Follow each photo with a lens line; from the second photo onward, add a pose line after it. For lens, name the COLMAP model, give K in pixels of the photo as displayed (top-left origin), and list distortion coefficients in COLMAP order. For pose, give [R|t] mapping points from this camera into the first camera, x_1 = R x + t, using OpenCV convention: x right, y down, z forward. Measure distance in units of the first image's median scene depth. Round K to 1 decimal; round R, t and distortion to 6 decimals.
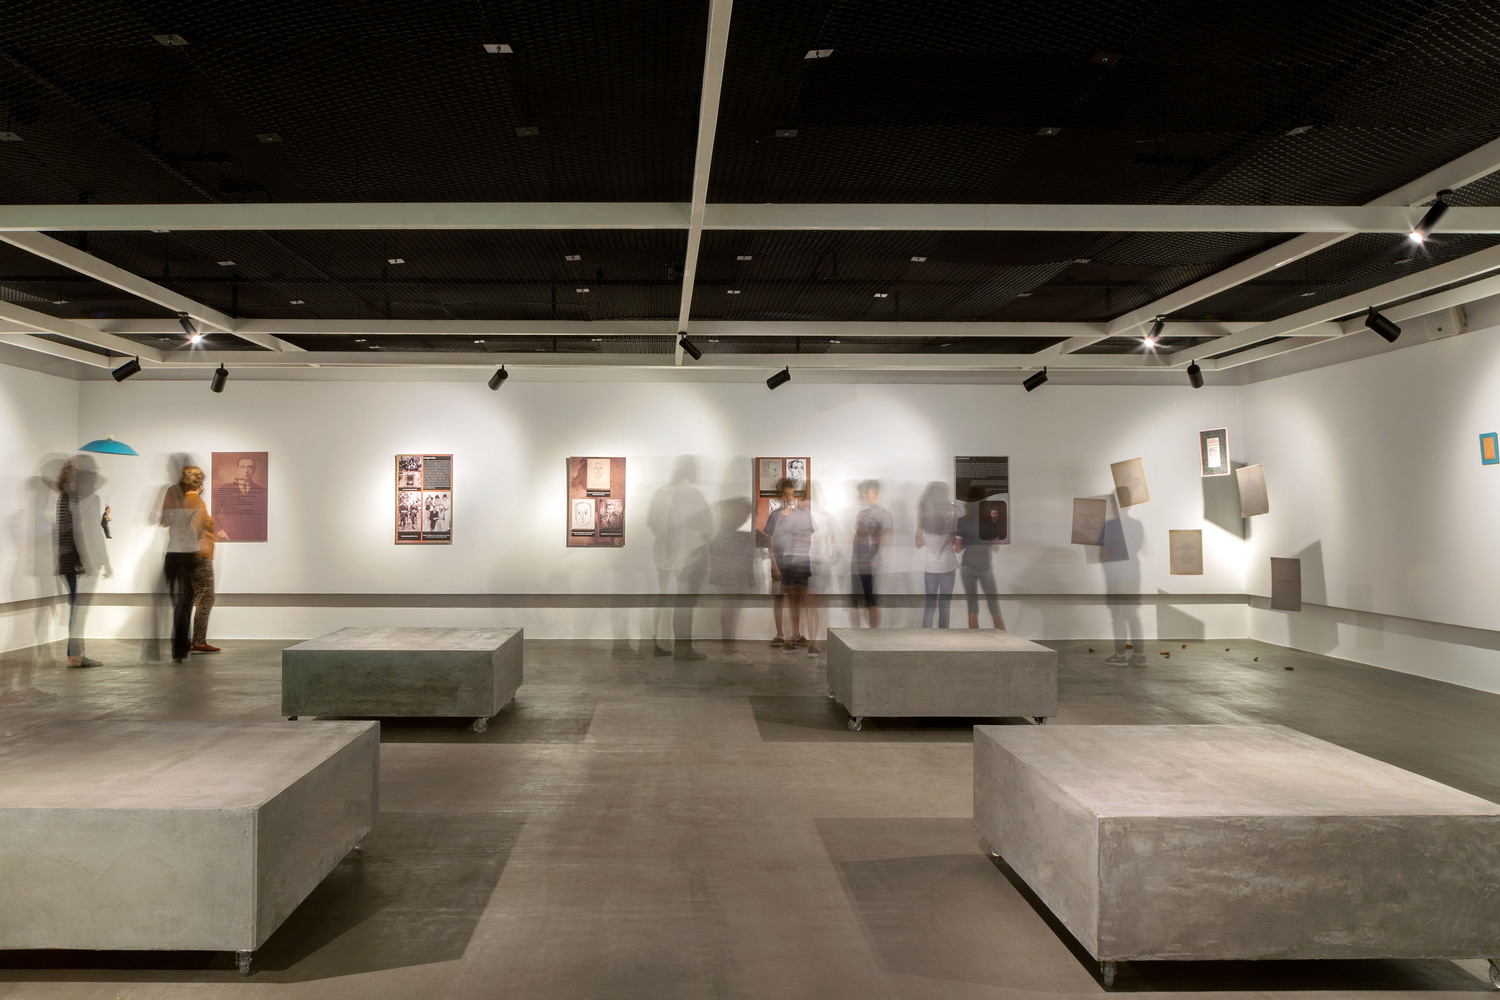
lens RADIAL K [[1177.7, 0, 746.6], [0, 1177.7, 414.0], [0, 0, 1]] dist [-0.015567, 0.005774]
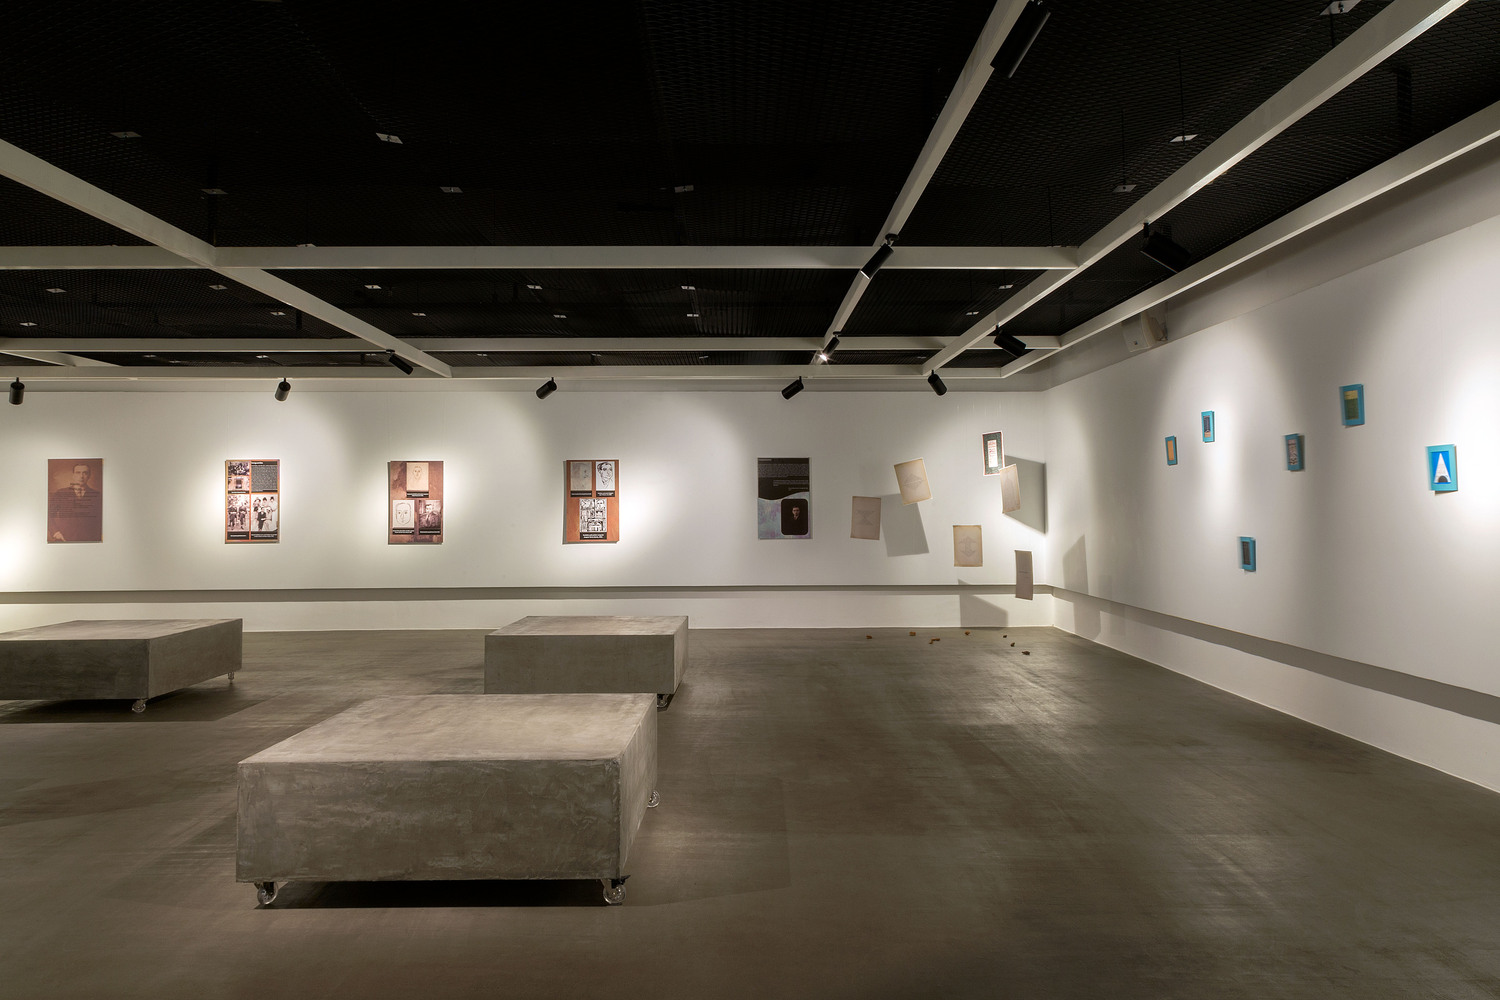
lens RADIAL K [[1124.7, 0, 751.9], [0, 1124.7, 399.6], [0, 0, 1]] dist [0.051342, -0.041827]
pose [[0.999981, -0.005137, 0.003473, 0.180763], [0.005186, 0.999885, -0.014239, -0.003519], [-0.003400, 0.014257, 0.999893, -0.042224]]
